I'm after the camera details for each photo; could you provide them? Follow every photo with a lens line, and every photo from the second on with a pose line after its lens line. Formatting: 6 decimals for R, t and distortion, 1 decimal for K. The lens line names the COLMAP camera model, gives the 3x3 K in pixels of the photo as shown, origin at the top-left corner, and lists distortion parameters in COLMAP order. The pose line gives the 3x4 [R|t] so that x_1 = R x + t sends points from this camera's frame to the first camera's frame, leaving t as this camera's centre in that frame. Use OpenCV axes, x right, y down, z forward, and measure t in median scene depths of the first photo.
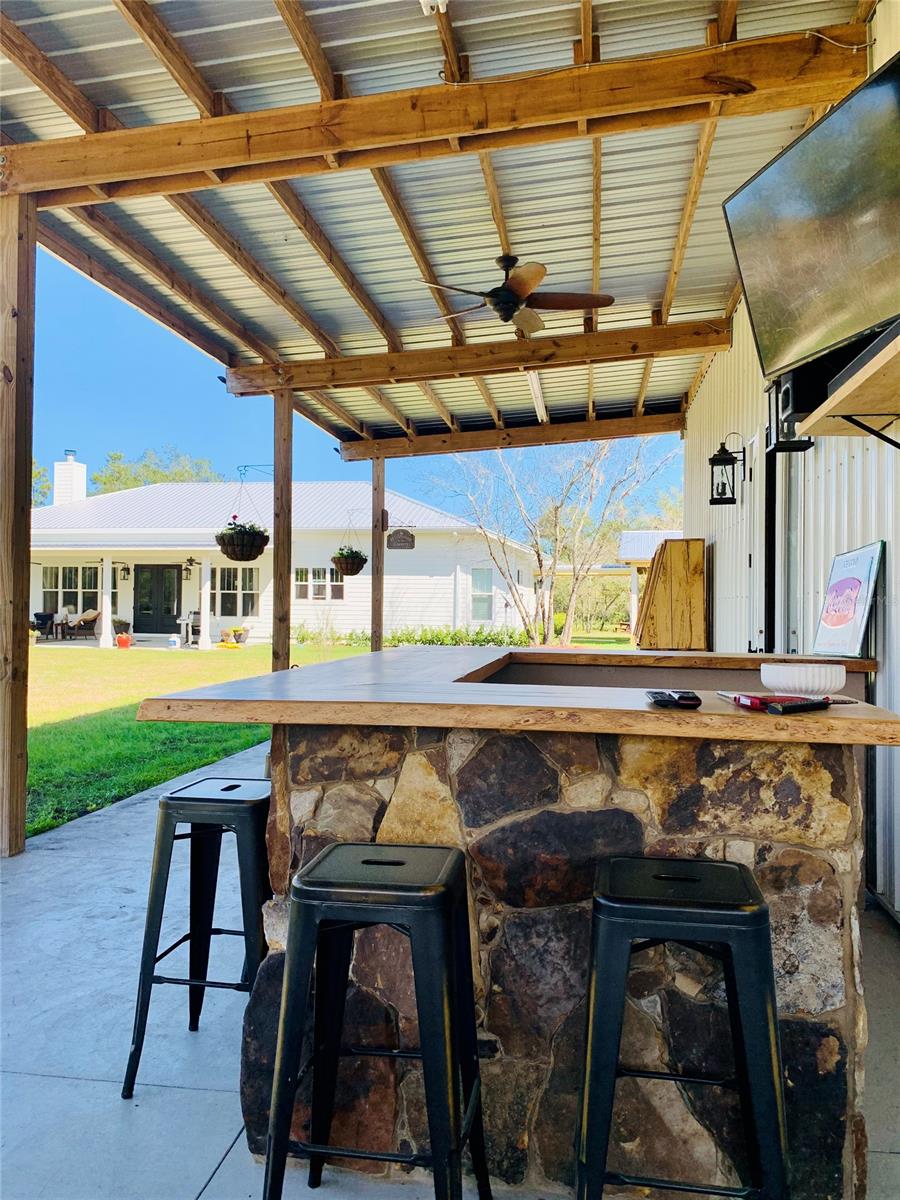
lens RADIAL K [[906.1, 0, 456.8], [0, 906.1, 605.0], [0, 0, 1]] dist [0.125025, -0.245756]
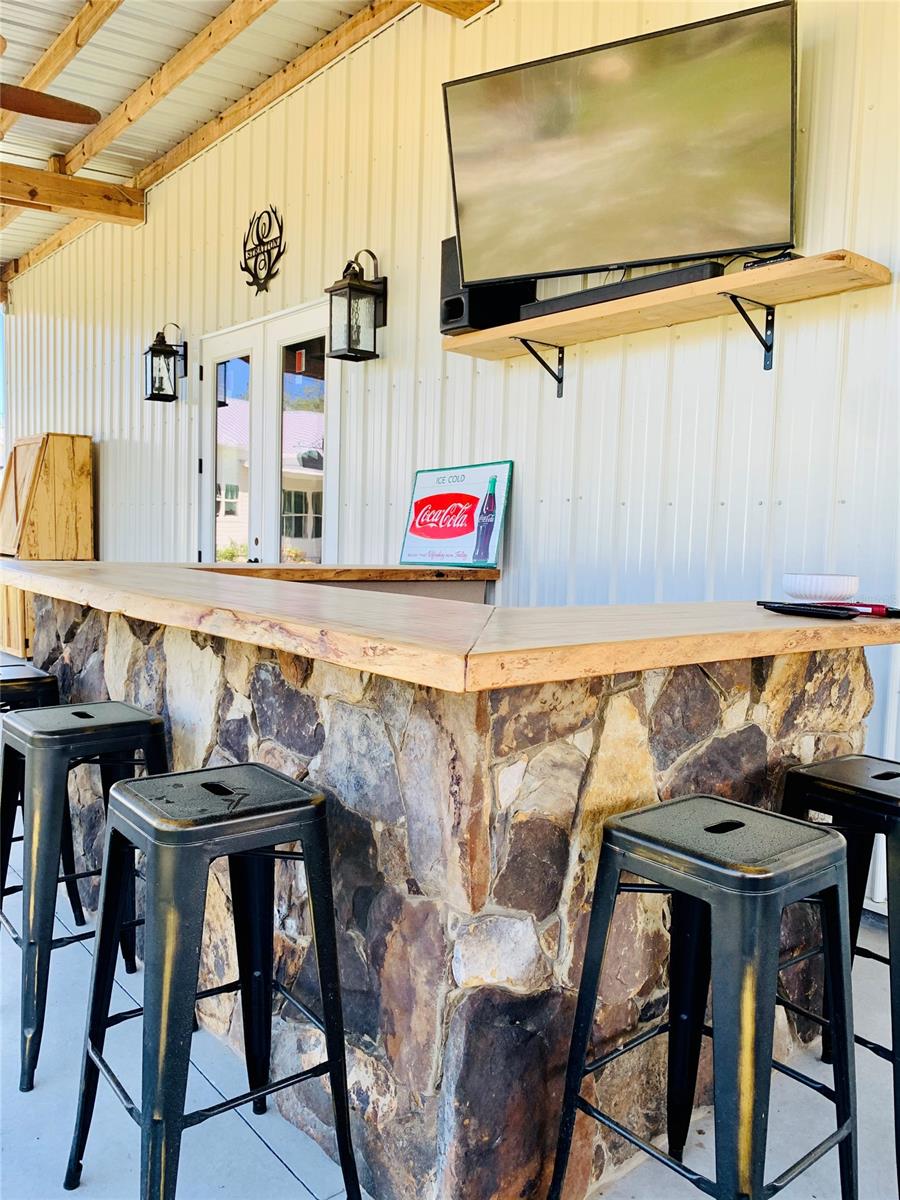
lens RADIAL K [[906.1, 0, 456.8], [0, 906.1, 605.0], [0, 0, 1]] dist [0.125025, -0.245756]
pose [[0.658909, -0.047168, 0.750743, -0.732734], [-0.027812, 0.995822, 0.086976, 0.015678], [-0.751709, -0.078189, 0.654844, 0.567171]]
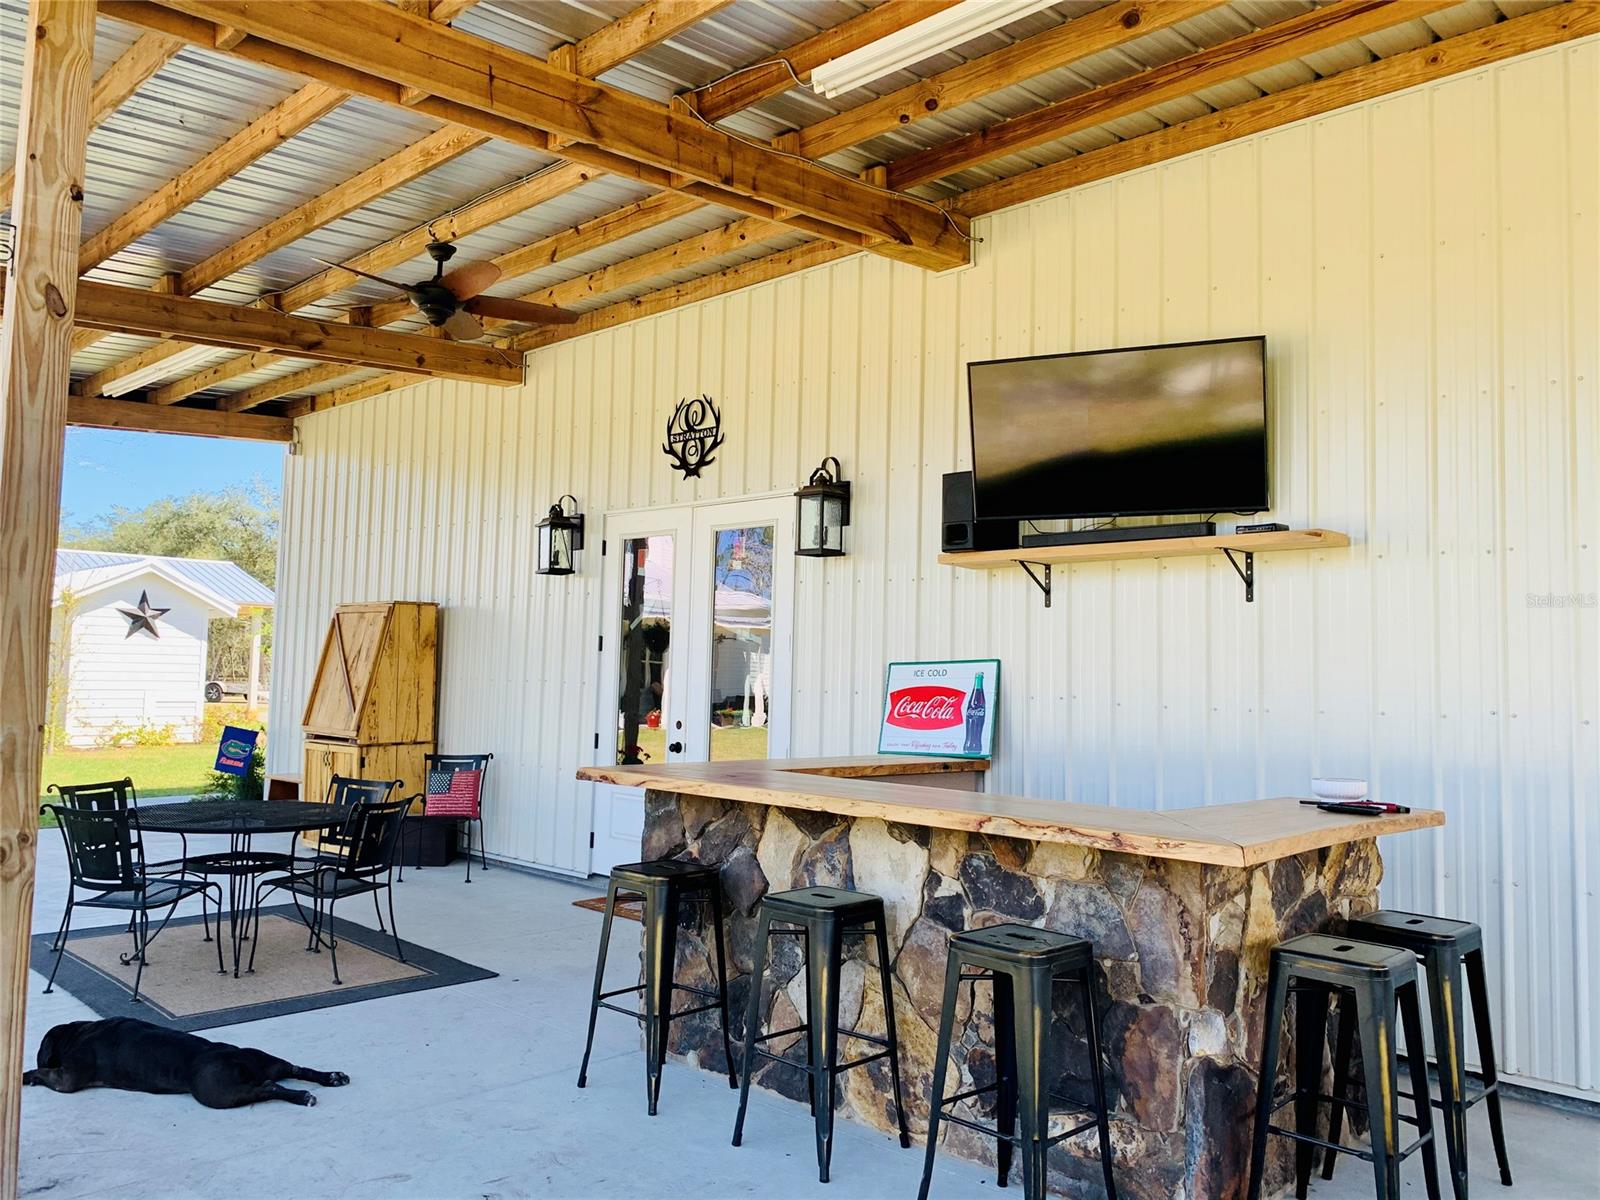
lens RADIAL K [[1212.8, 0, 800.0], [0, 1212.8, 600.0], [0, 0, 1]] dist [0.072504, -0.117019]
pose [[0.574361, 0.054943, 0.816756, -1.783571], [-0.020425, 0.998396, -0.052799, -0.106748], [-0.818348, 0.013644, 0.574562, 0.523836]]
